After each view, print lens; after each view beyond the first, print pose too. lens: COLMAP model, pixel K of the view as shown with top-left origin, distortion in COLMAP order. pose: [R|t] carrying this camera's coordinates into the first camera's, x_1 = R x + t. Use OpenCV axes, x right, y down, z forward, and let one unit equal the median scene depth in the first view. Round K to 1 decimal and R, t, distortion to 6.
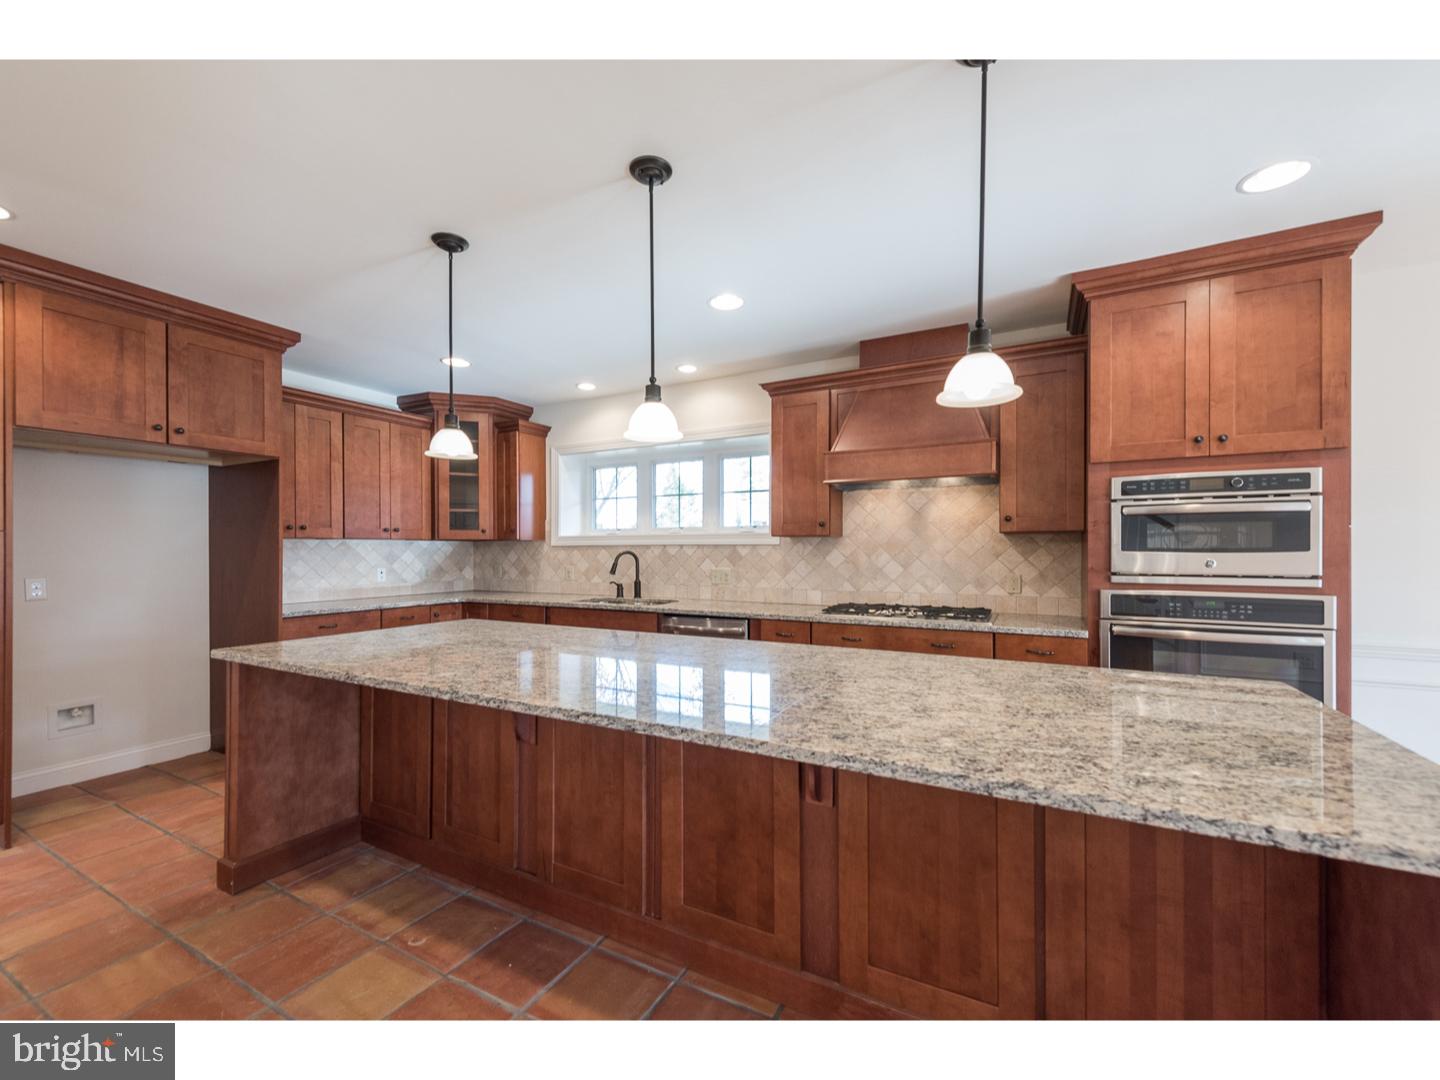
lens RADIAL K [[574.4, 0, 709.9], [0, 574.4, 547.9], [0, 0, 1]] dist [0.002080, 0.000000]
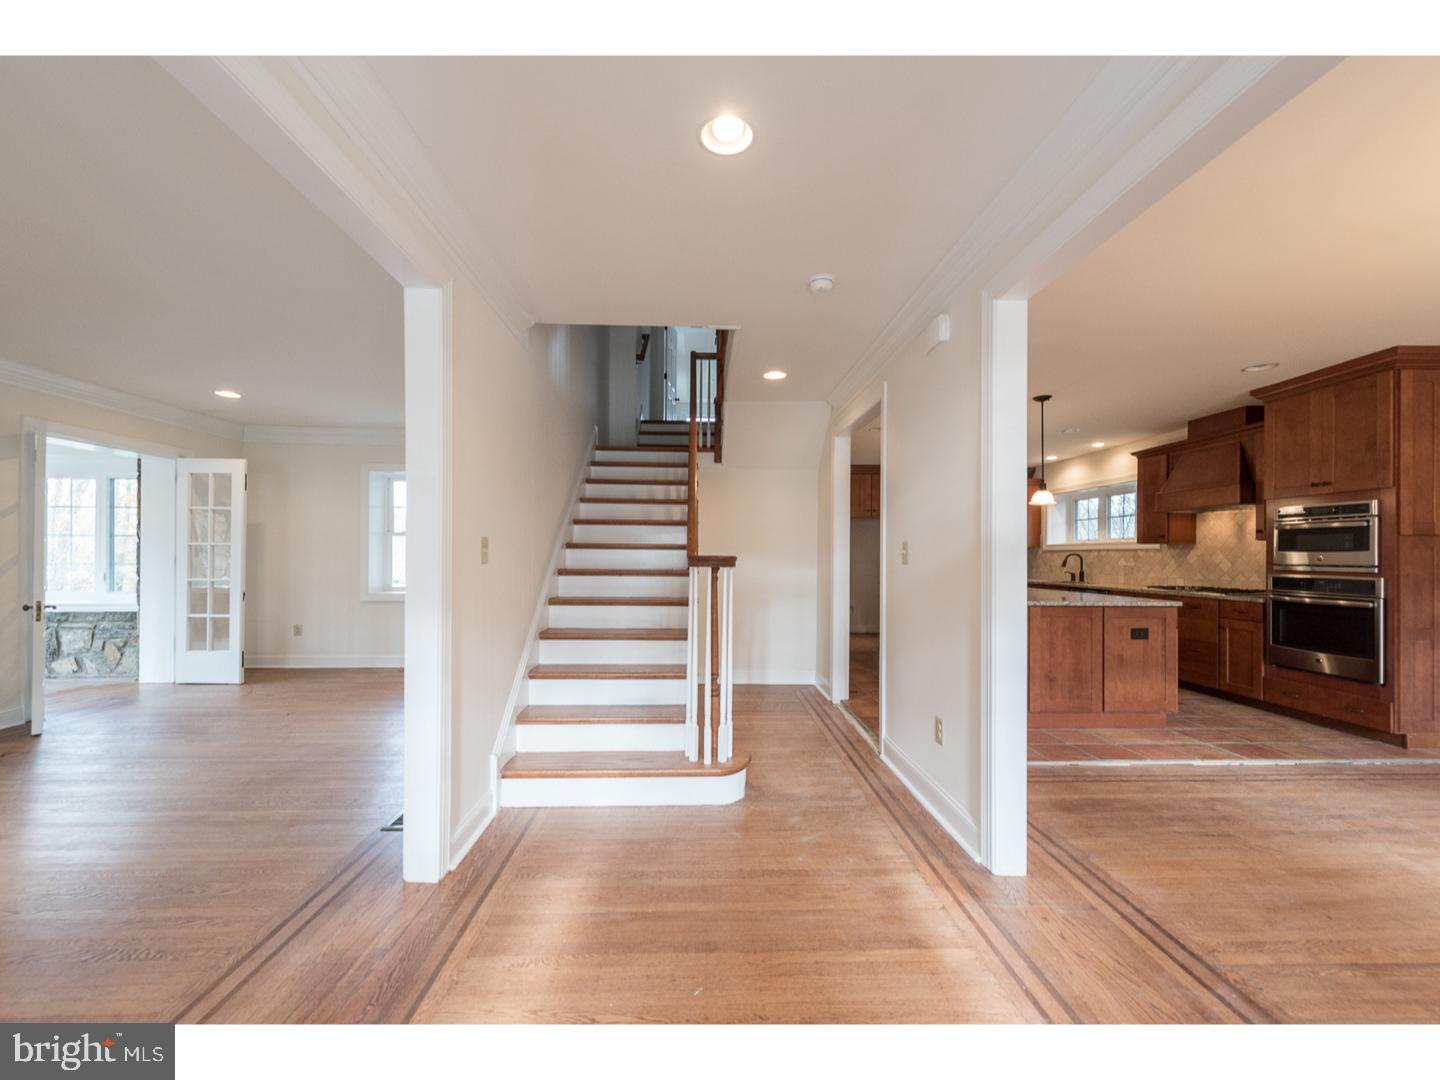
lens RADIAL K [[580.3, 0, 720.1], [0, 580.3, 554.4], [0, 0, 1]] dist [0.001239, -0.000086]
pose [[0.510318, 0.002312, -0.859982, 1.016480], [-0.003347, 0.999994, 0.000702, 0.014215], [0.859979, 0.002520, 0.510323, -0.968723]]
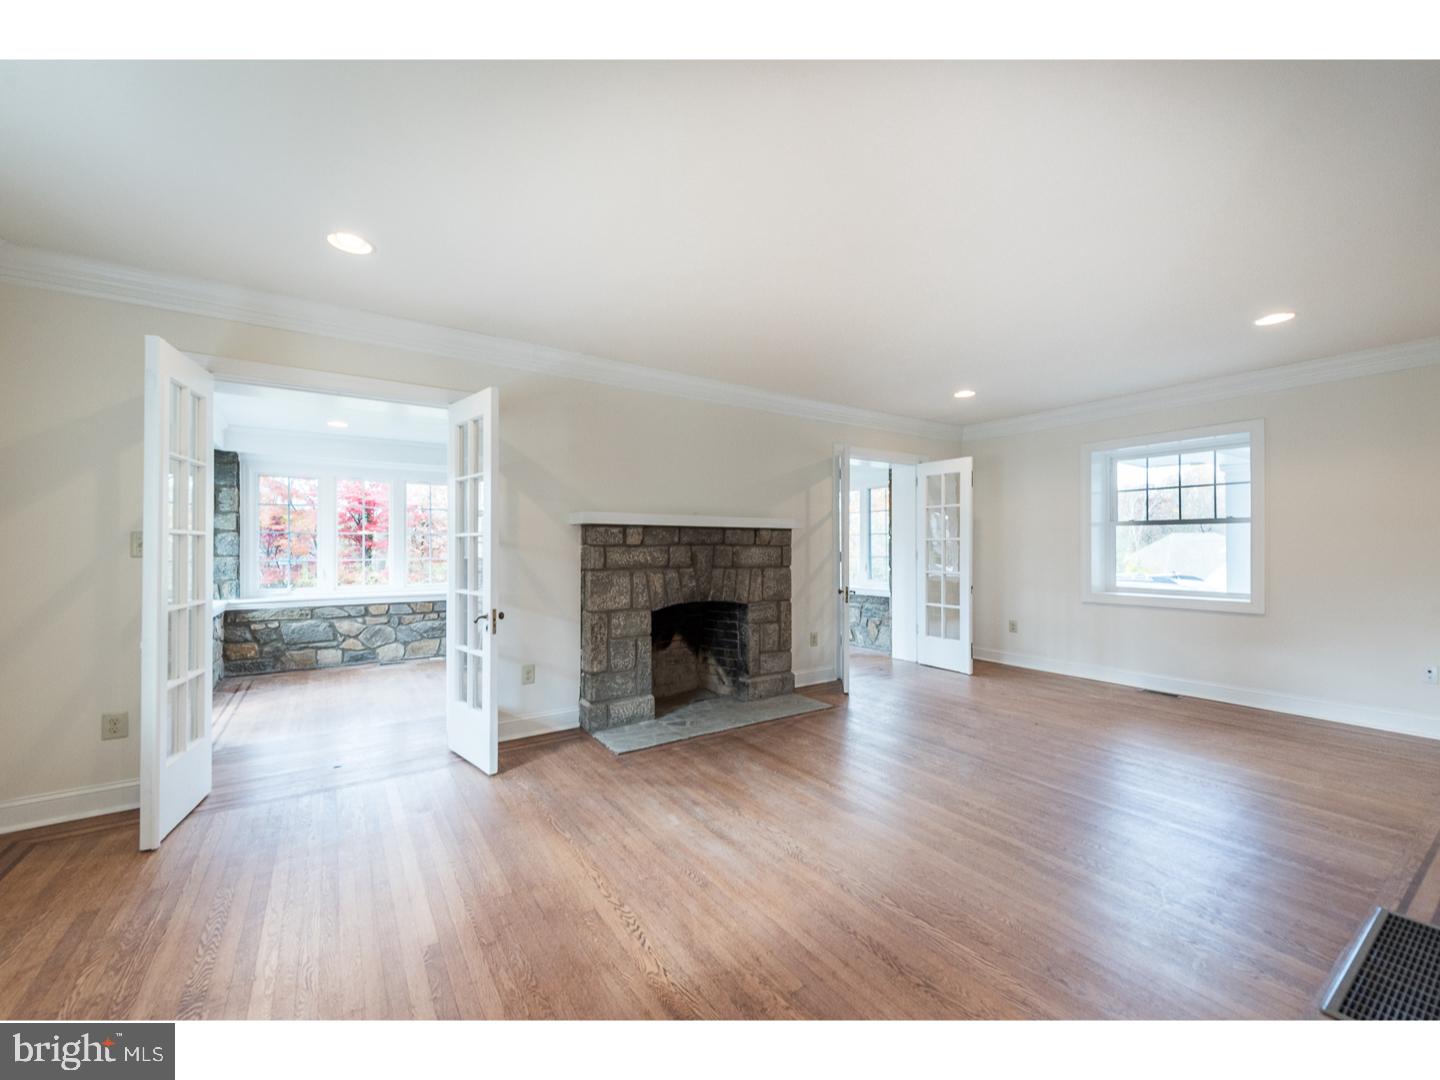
lens RADIAL K [[574.4, 0, 709.9], [0, 574.4, 547.9], [0, 0, 1]] dist [0.002080, 0.000000]
pose [[-0.472516, 0.001950, -0.881320, 0.757573], [0.003963, 0.999992, 0.000088, 0.013853], [0.881313, -0.003451, -0.472520, -1.165451]]
